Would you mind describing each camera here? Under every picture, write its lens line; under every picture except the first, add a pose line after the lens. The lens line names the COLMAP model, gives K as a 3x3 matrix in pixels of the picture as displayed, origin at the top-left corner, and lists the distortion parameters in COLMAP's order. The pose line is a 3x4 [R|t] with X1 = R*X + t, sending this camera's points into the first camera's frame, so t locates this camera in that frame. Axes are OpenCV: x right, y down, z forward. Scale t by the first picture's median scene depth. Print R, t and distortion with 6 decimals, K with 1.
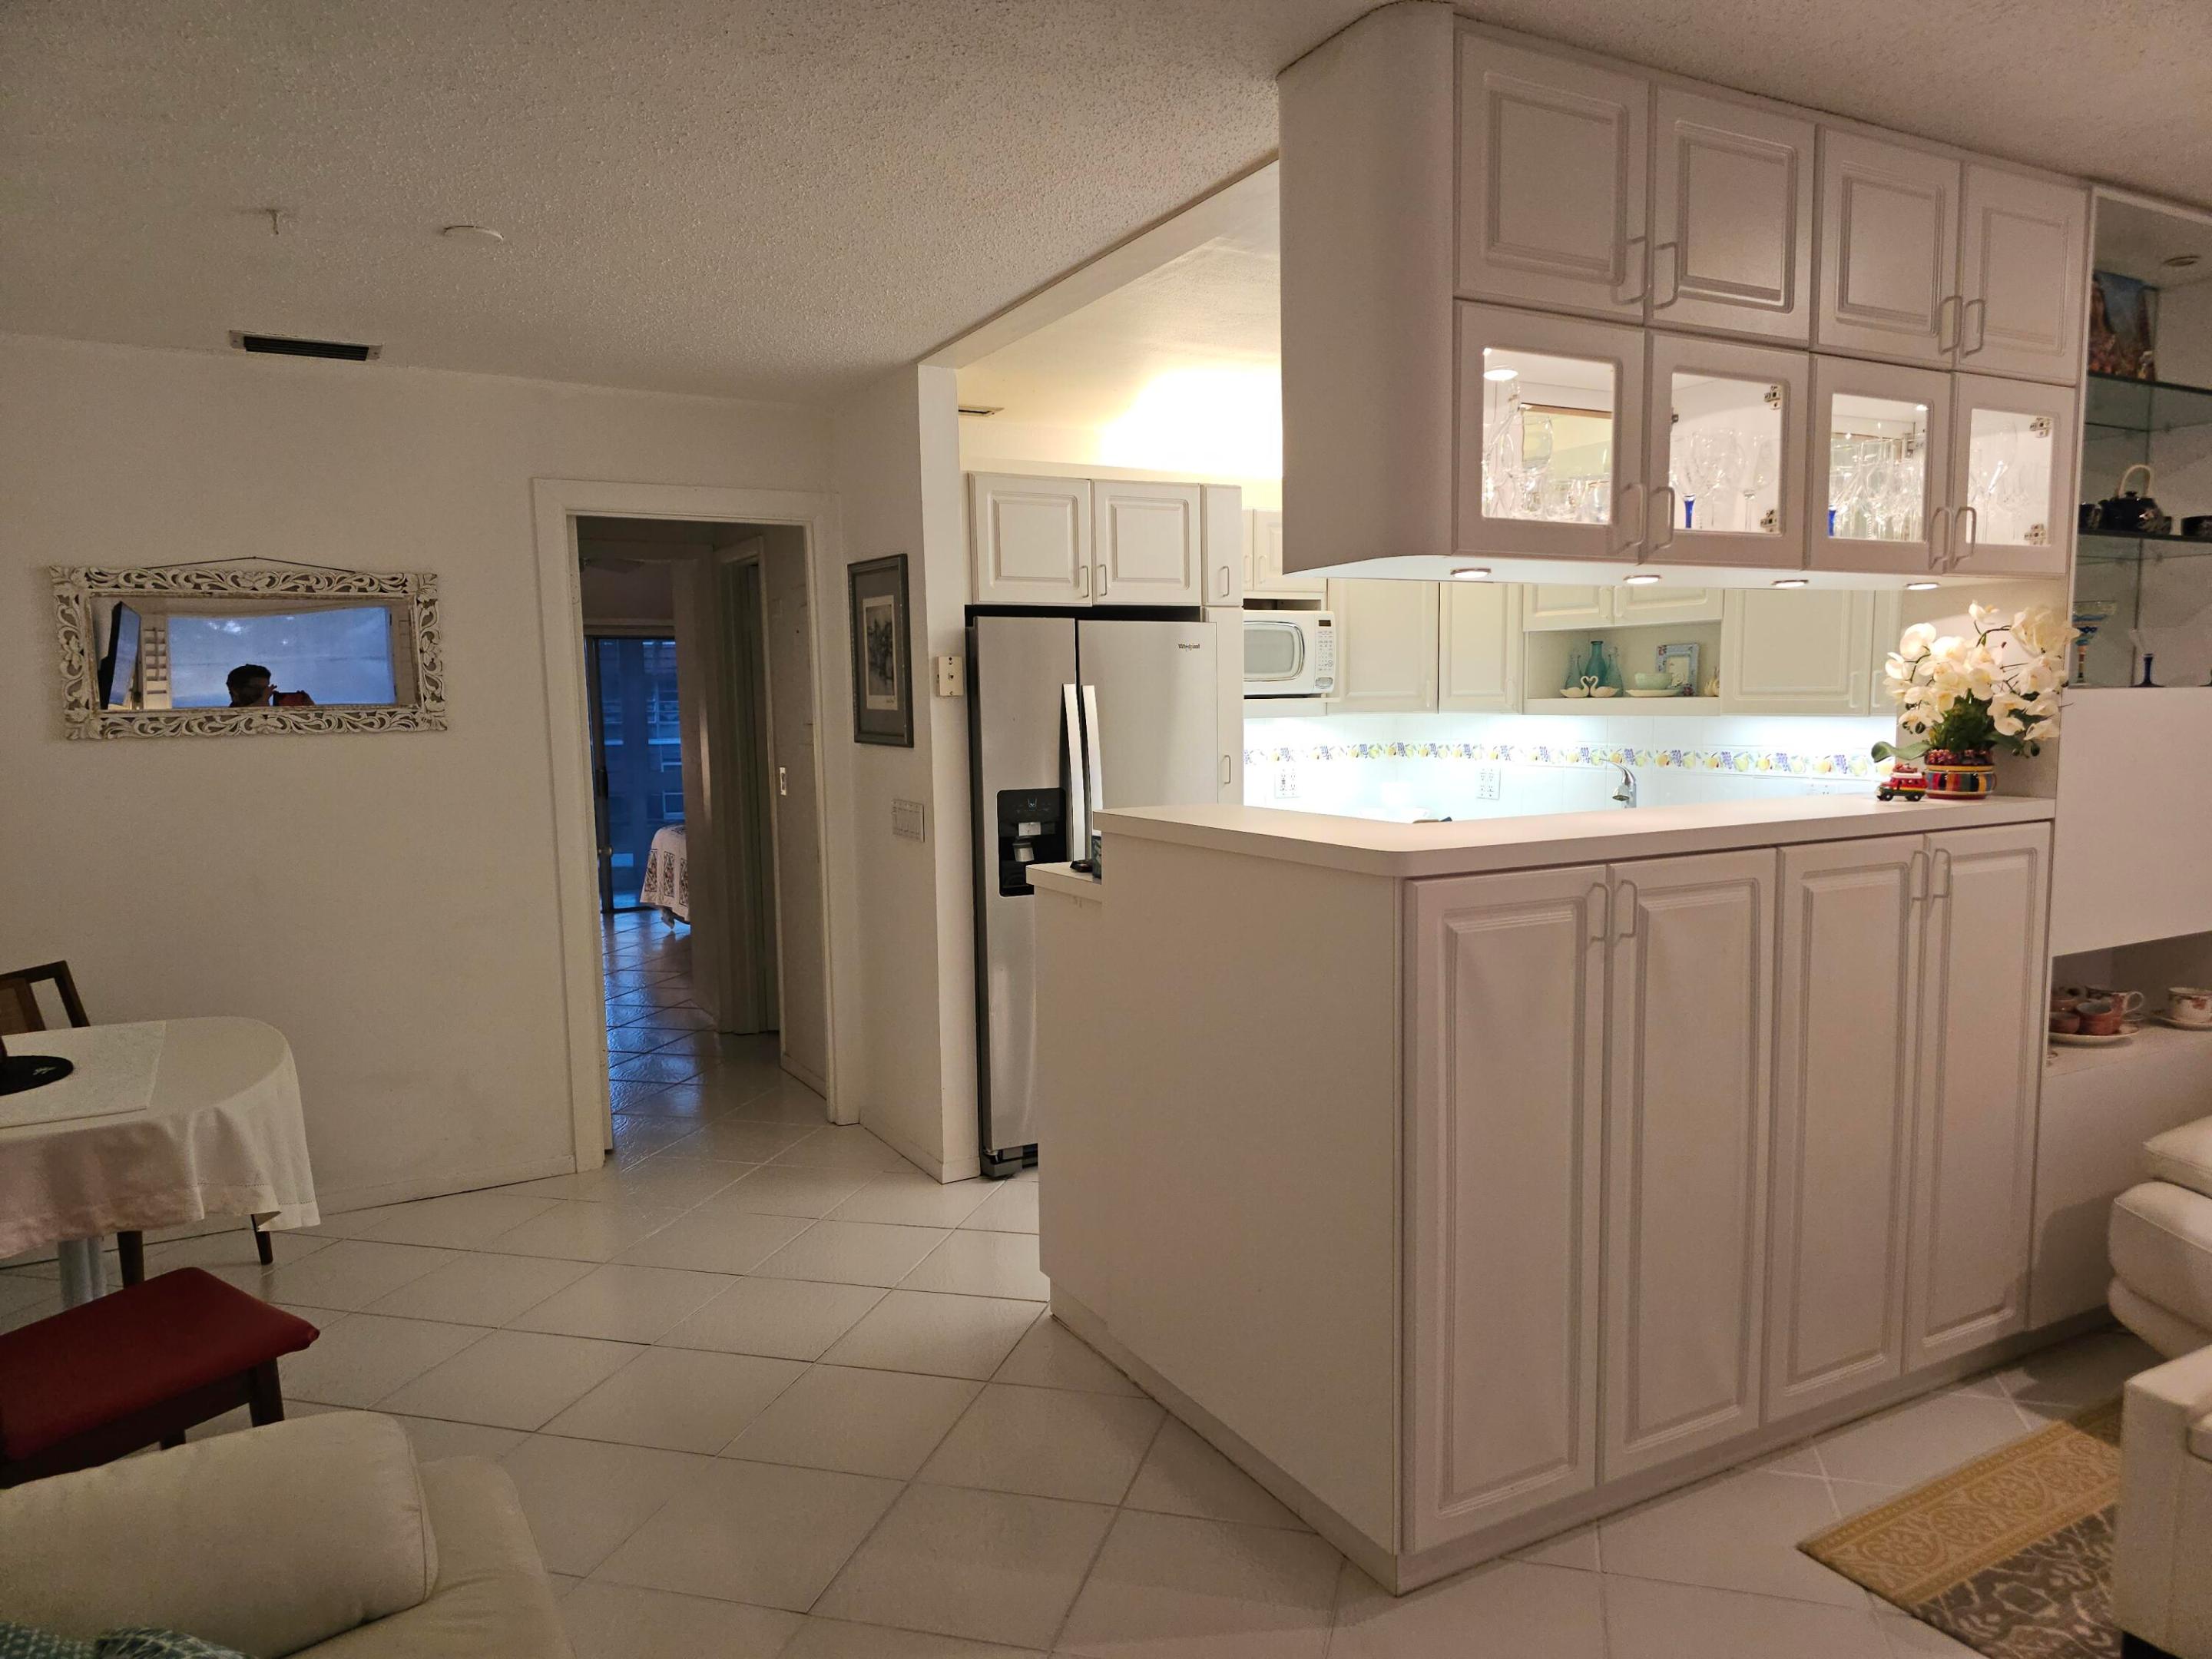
lens RADIAL K [[1470.8, 0, 1123.0], [0, 1470.8, 859.8], [0, 0, 1]] dist [0.052261, -0.040552]
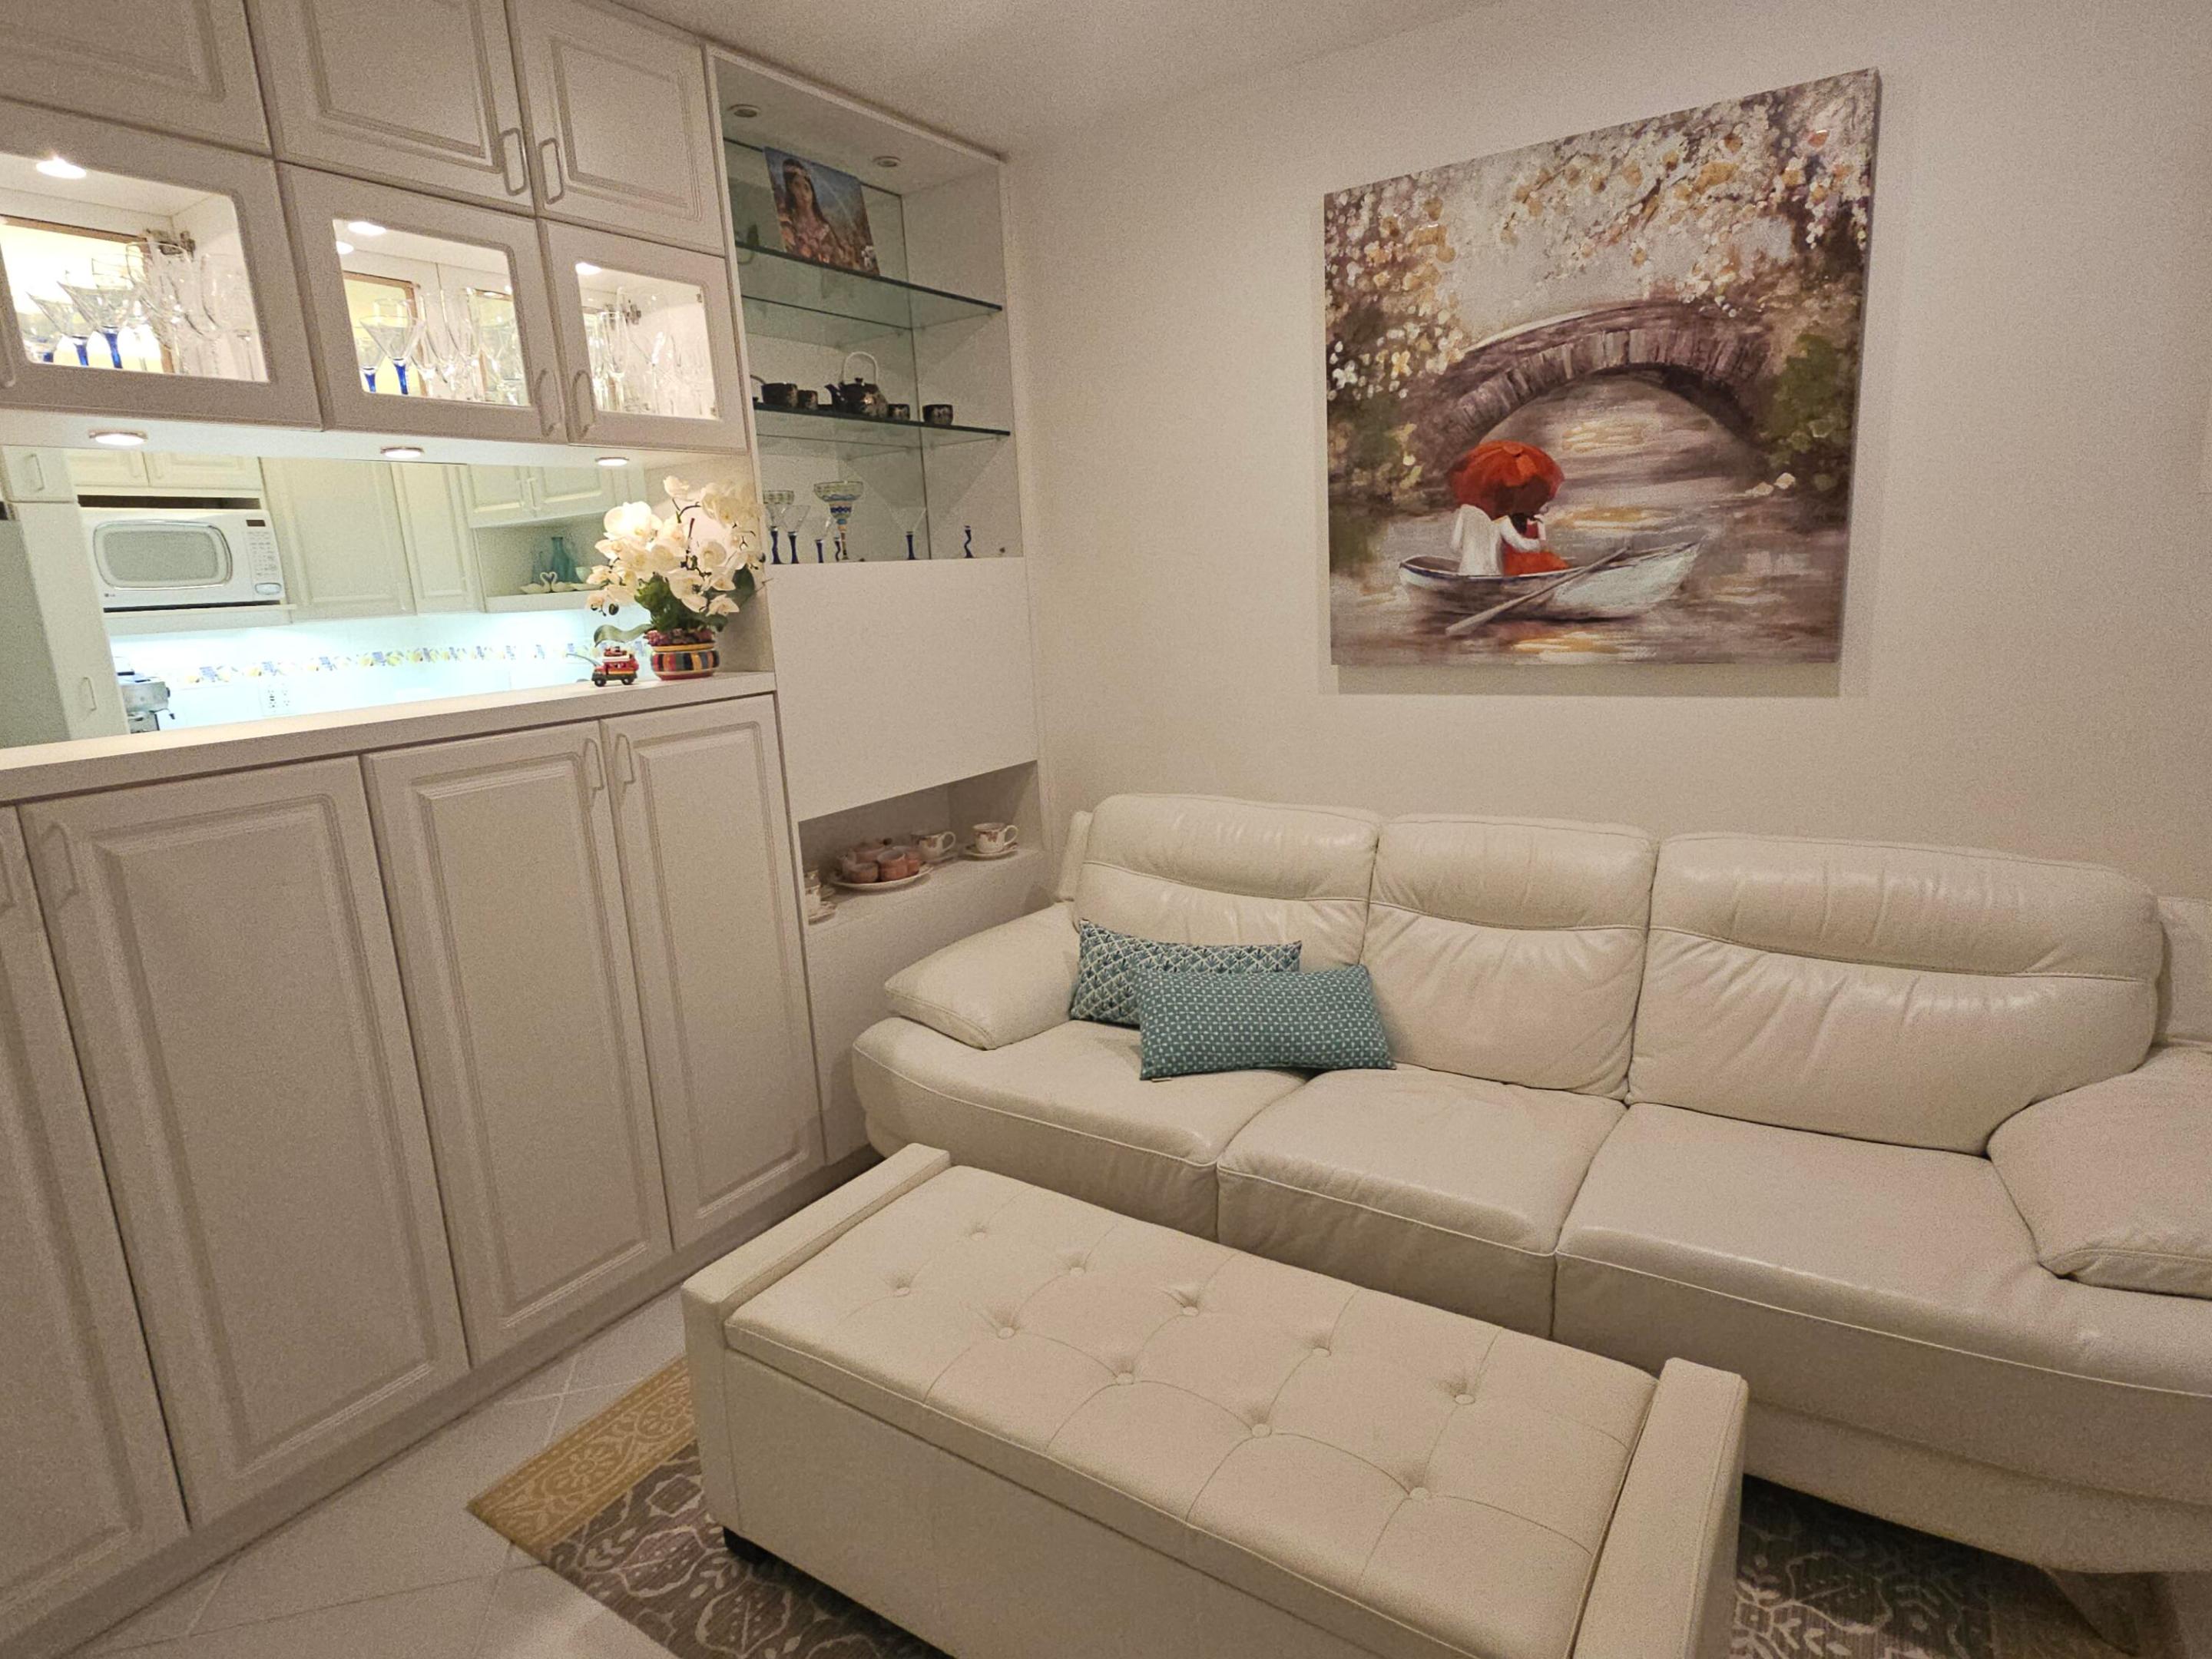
lens RADIAL K [[1204.1, 0, 1112.2], [0, 1204.1, 832.3], [0, 0, 1]] dist [-0.006864, -0.000214]
pose [[0.882593, -0.131574, 0.451350, 0.381127], [0.094148, 0.990057, 0.104512, 0.003517], [-0.460614, -0.049748, 0.886206, 0.126899]]
